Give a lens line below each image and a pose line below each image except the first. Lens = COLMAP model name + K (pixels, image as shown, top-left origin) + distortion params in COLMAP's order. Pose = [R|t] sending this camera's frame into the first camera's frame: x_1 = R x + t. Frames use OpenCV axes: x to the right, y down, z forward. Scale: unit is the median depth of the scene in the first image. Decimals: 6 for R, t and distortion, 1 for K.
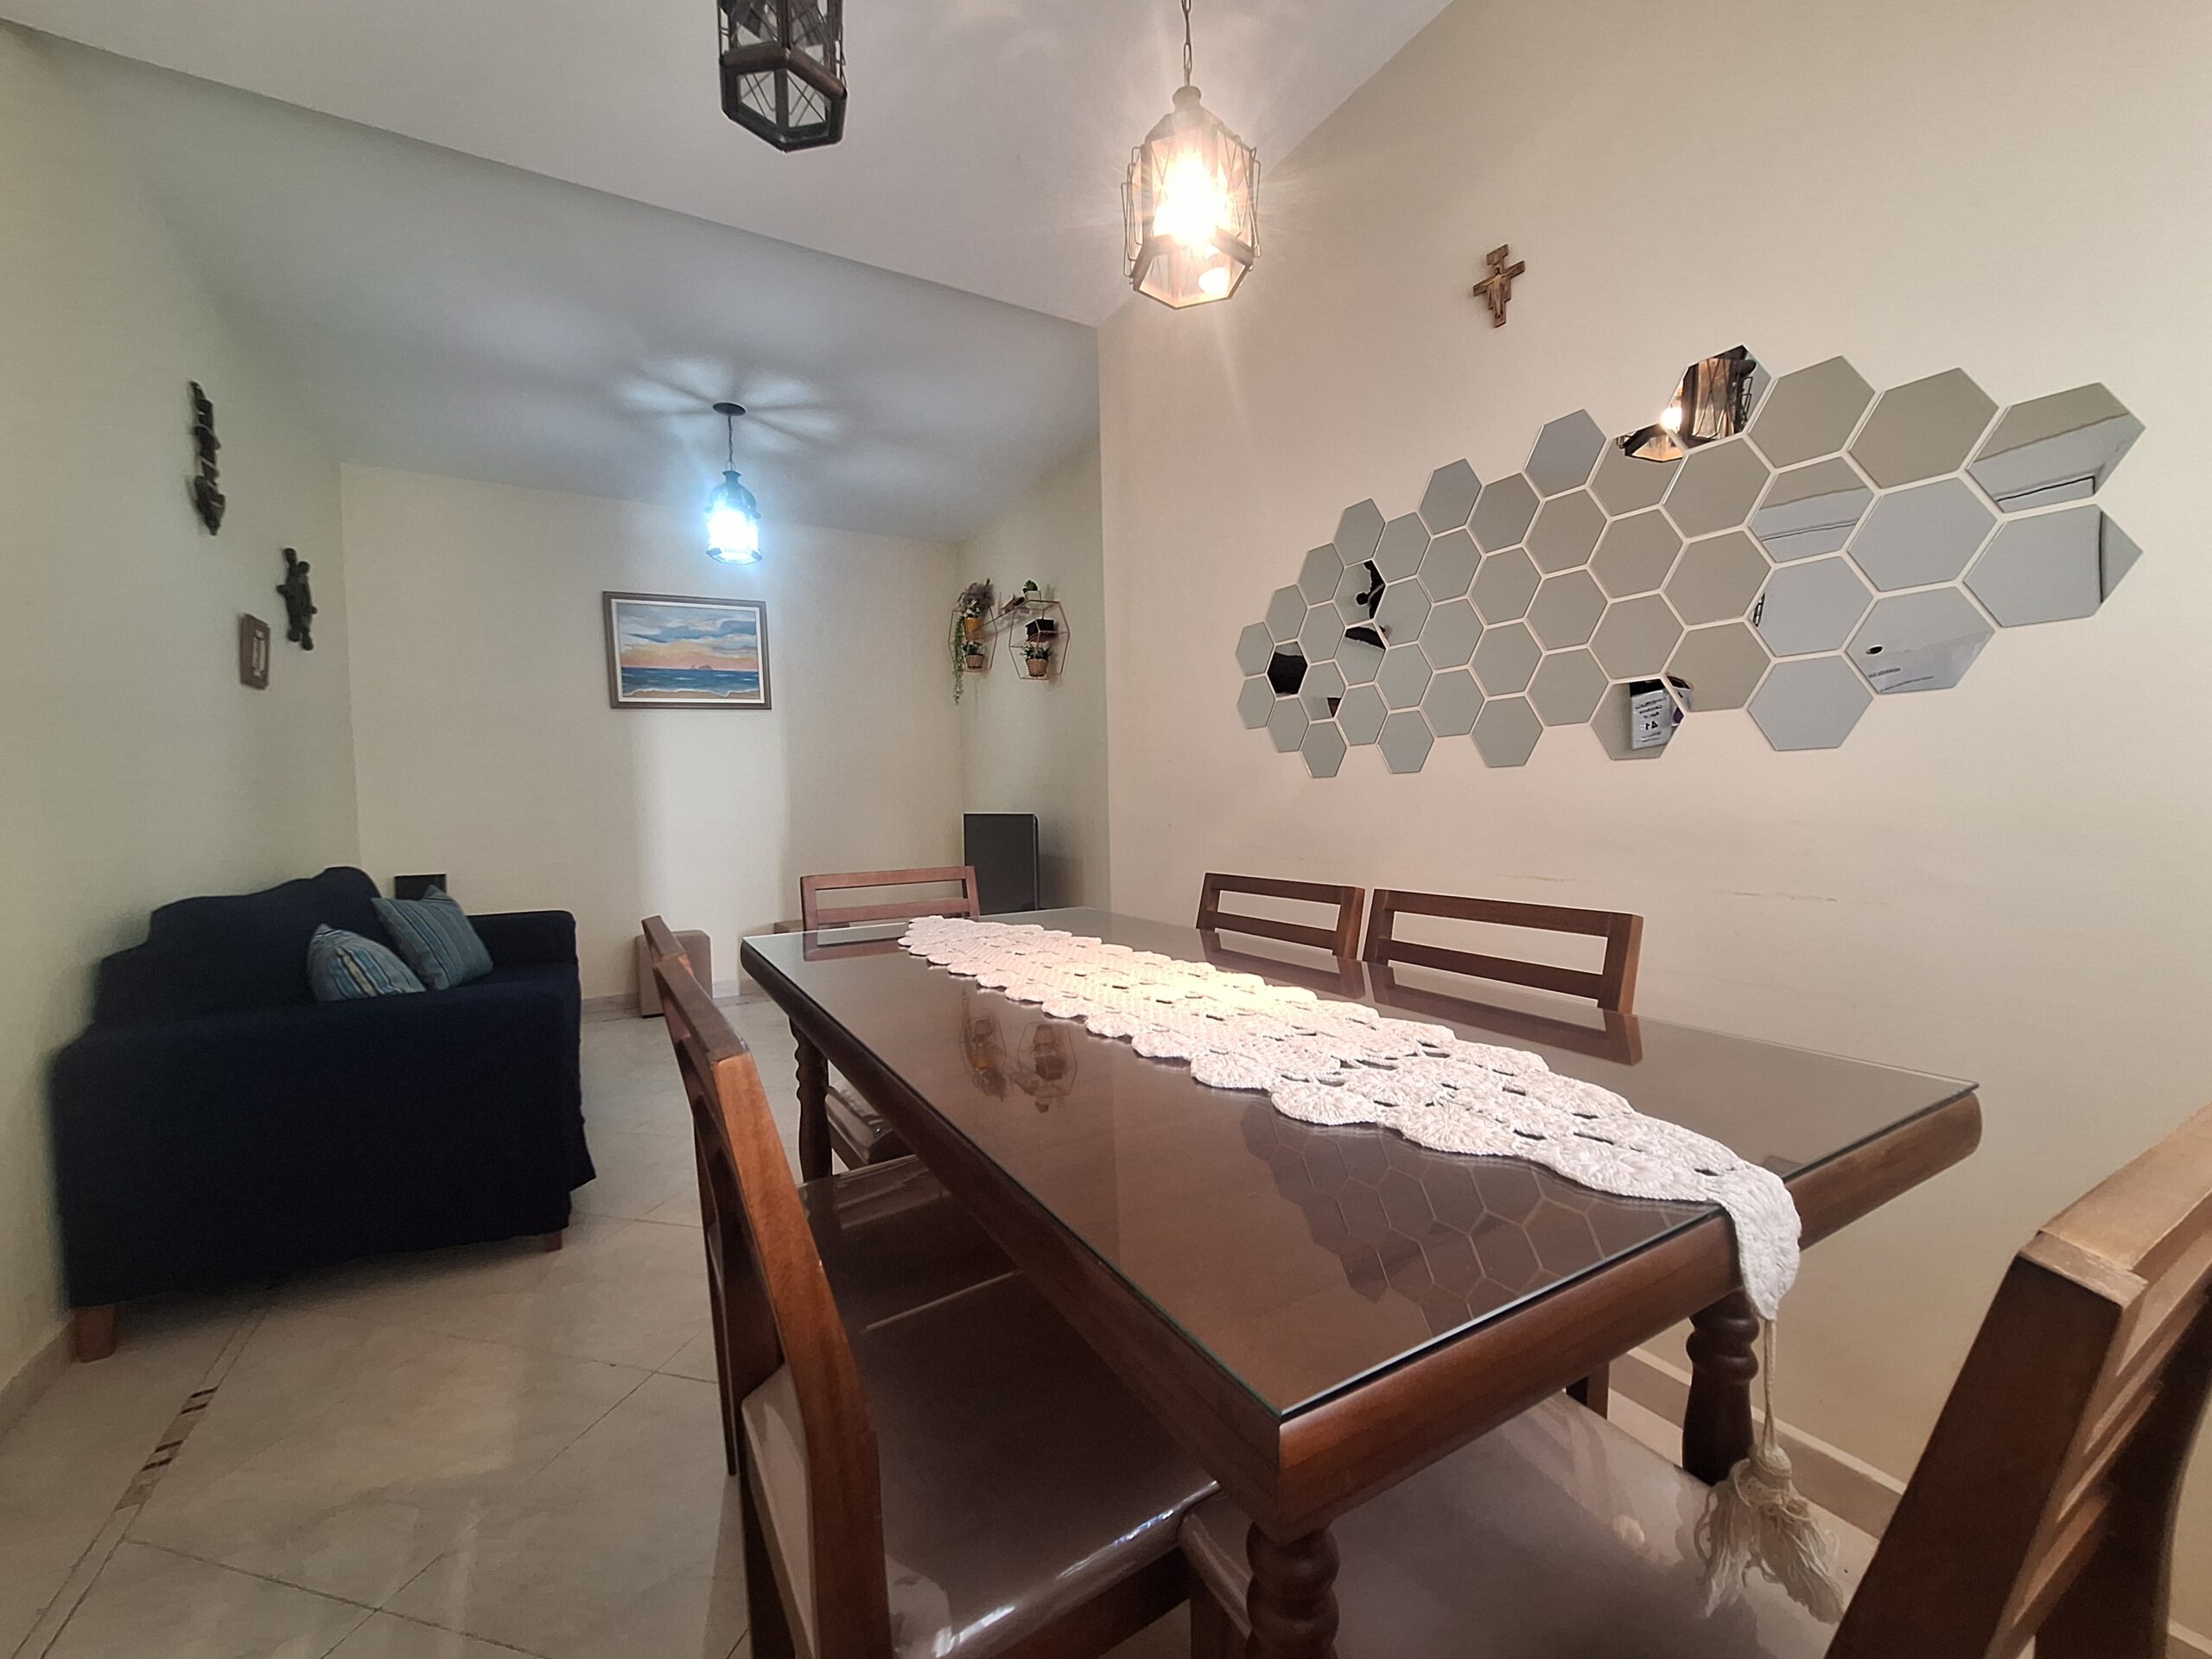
lens RADIAL K [[878.2, 0, 1088.0], [0, 878.2, 839.3], [0, 0, 1]] dist [-0.006566, 0.003781]
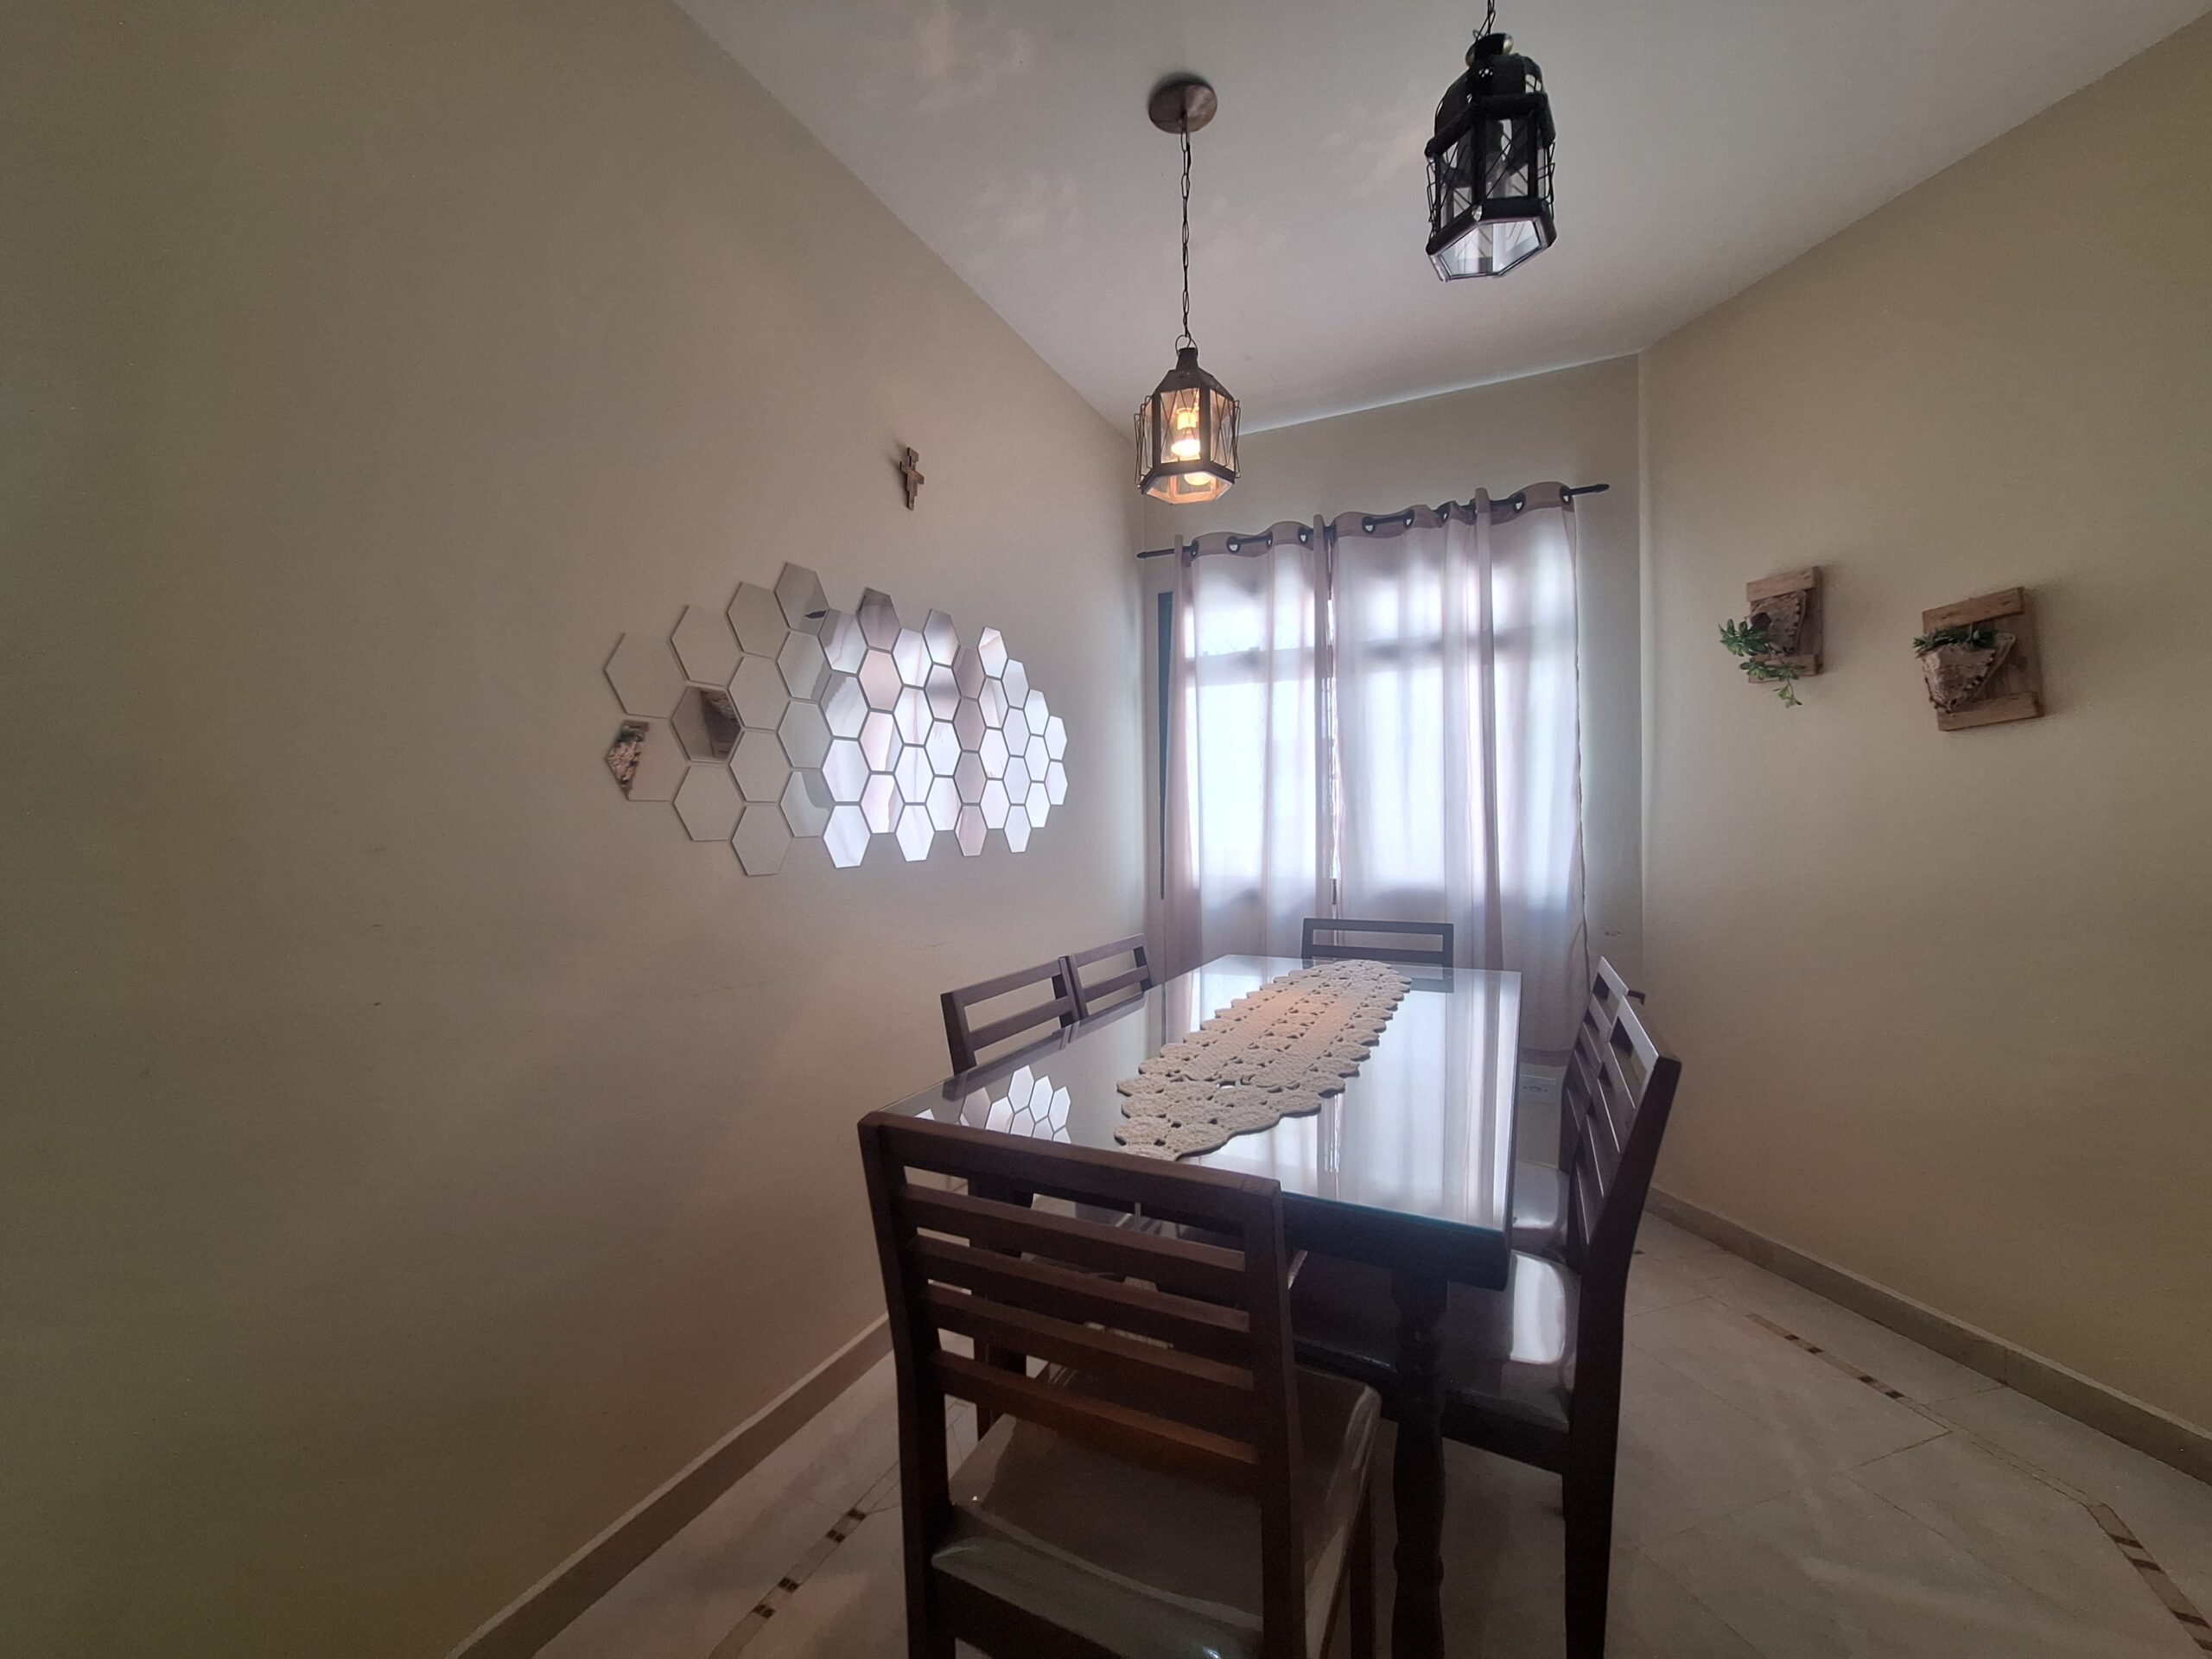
lens RADIAL K [[878.2, 0, 1088.0], [0, 878.2, 839.3], [0, 0, 1]] dist [-0.006566, 0.003781]
pose [[-0.557657, 0.010738, 0.830002, -0.247543], [0.058733, 0.997921, 0.026550, -0.047233], [-0.827991, 0.063555, -0.557128, 0.532933]]
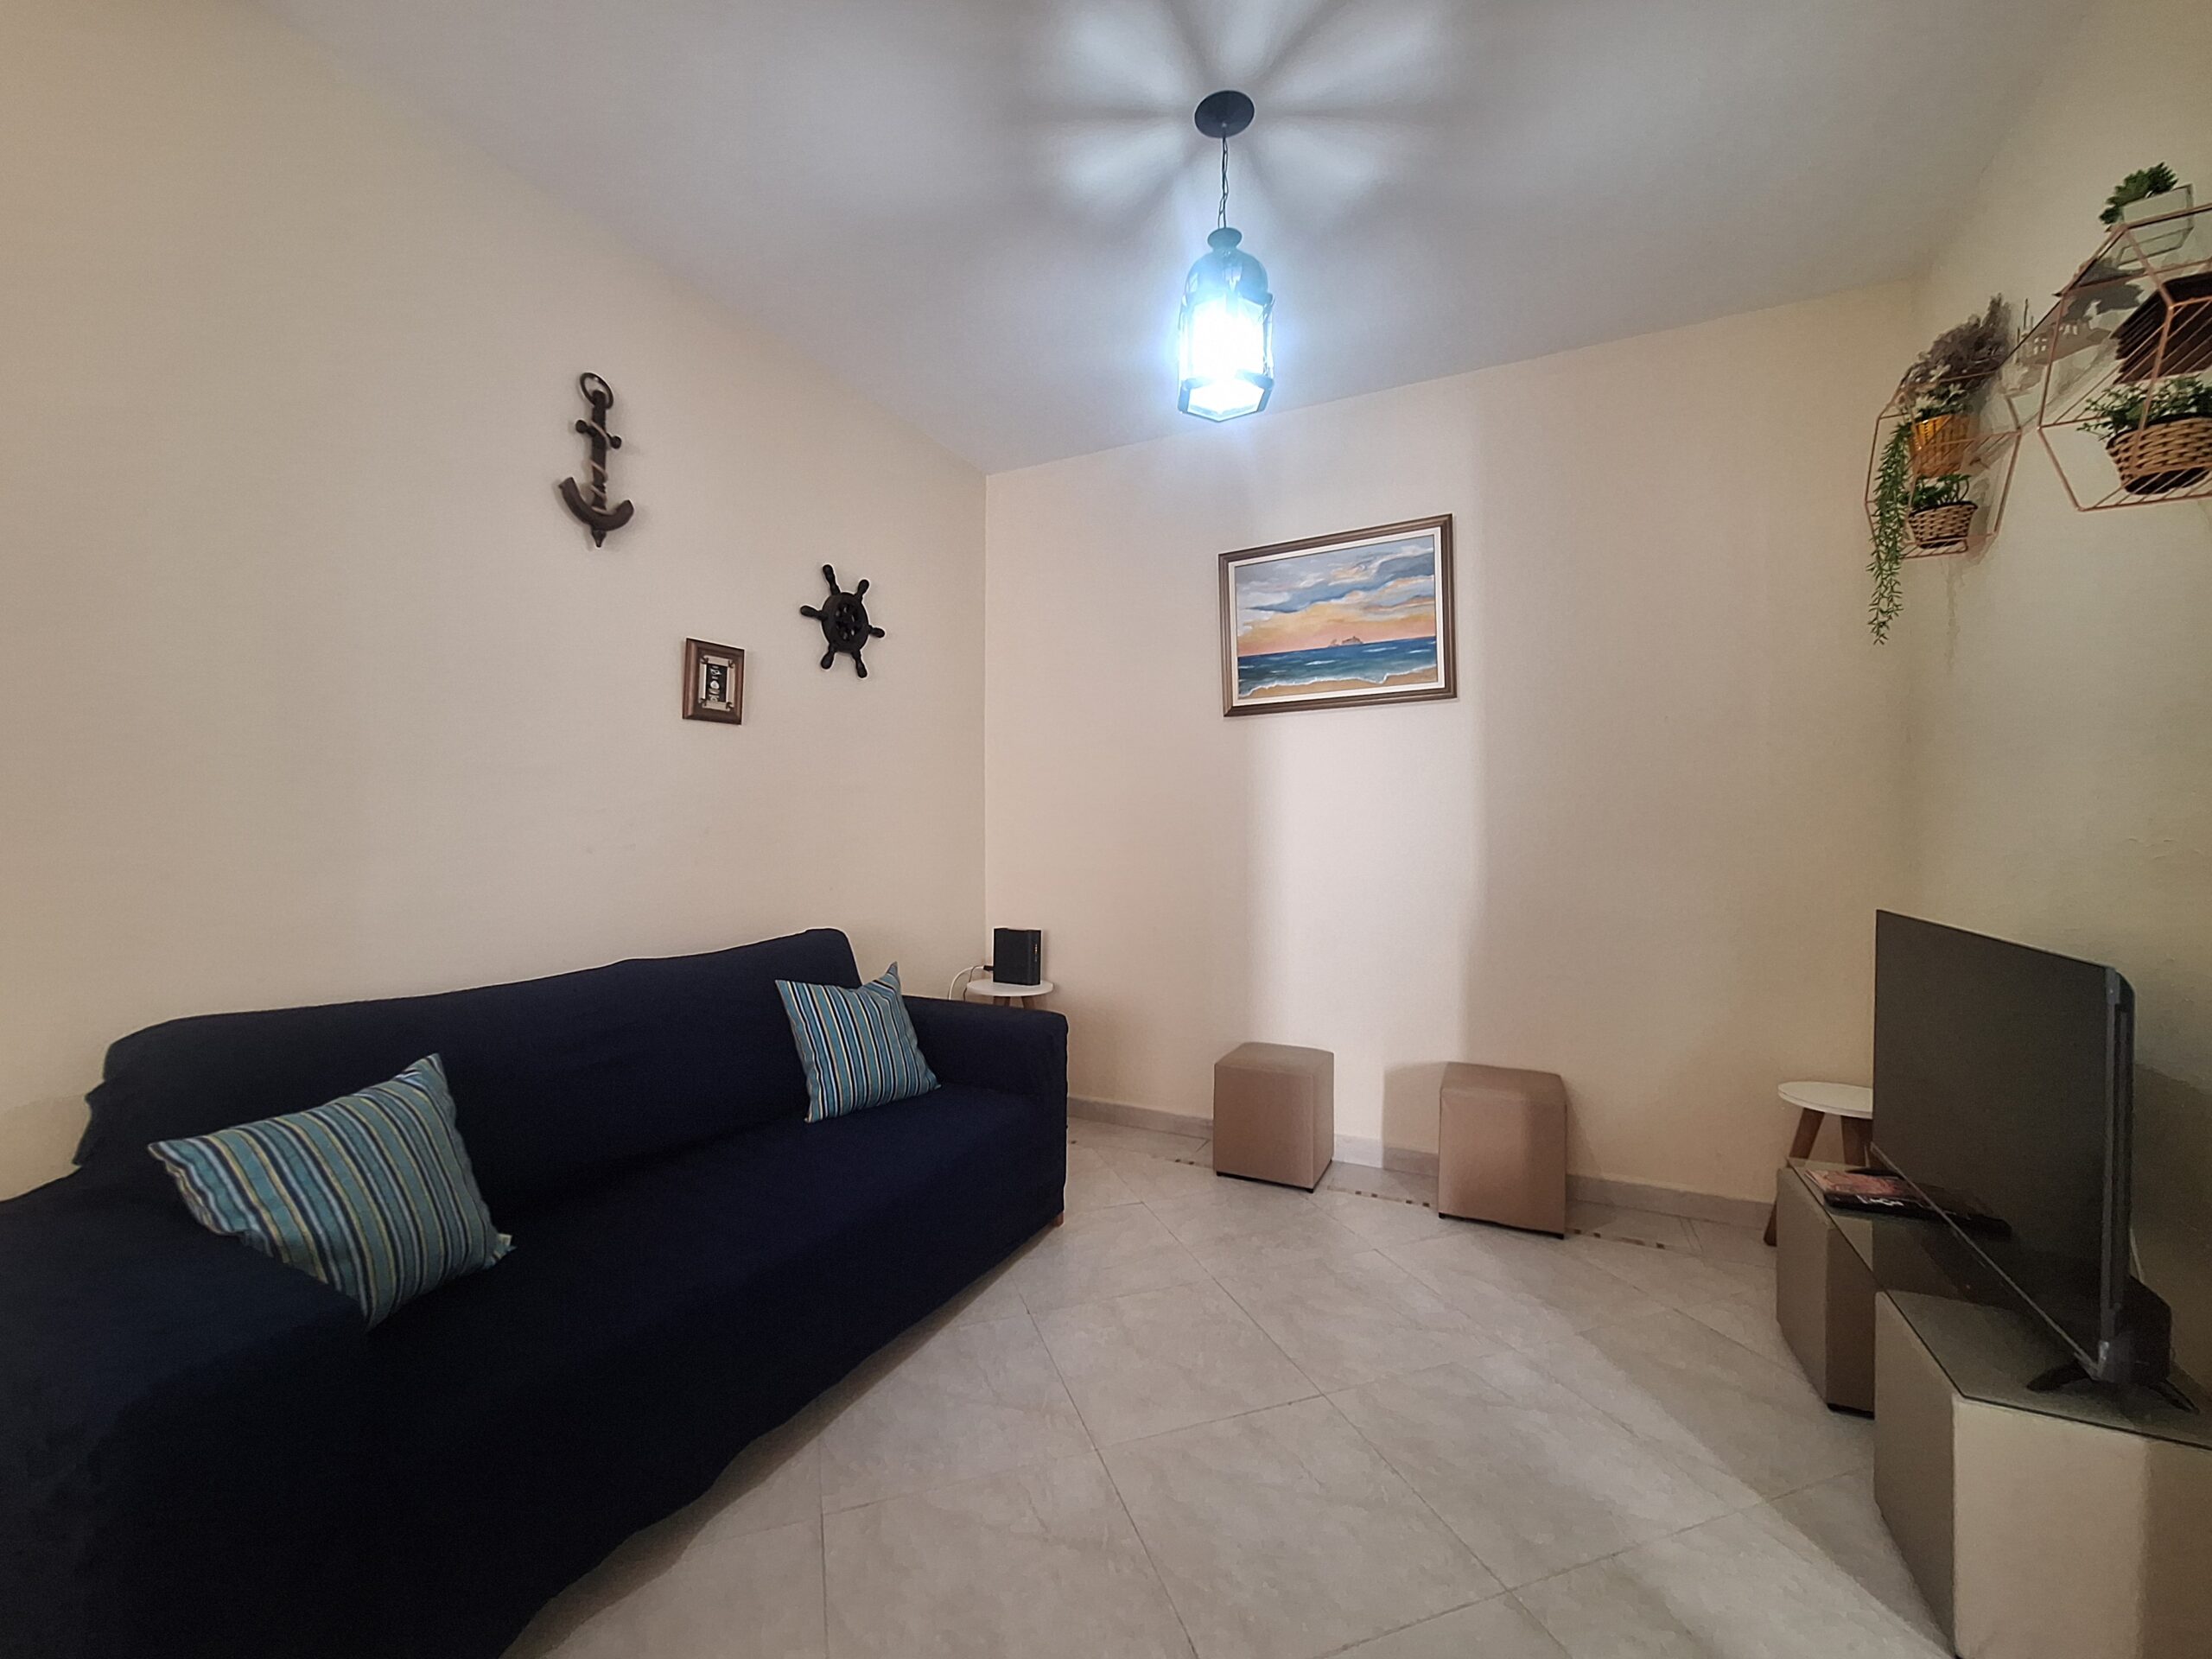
lens RADIAL K [[878.2, 0, 1088.0], [0, 878.2, 839.3], [0, 0, 1]] dist [-0.006566, 0.003781]
pose [[0.555136, 0.032585, -0.831121, -0.009456], [-0.046036, 0.998904, 0.008414, -0.050177], [0.830485, 0.033591, 0.556028, 0.506336]]
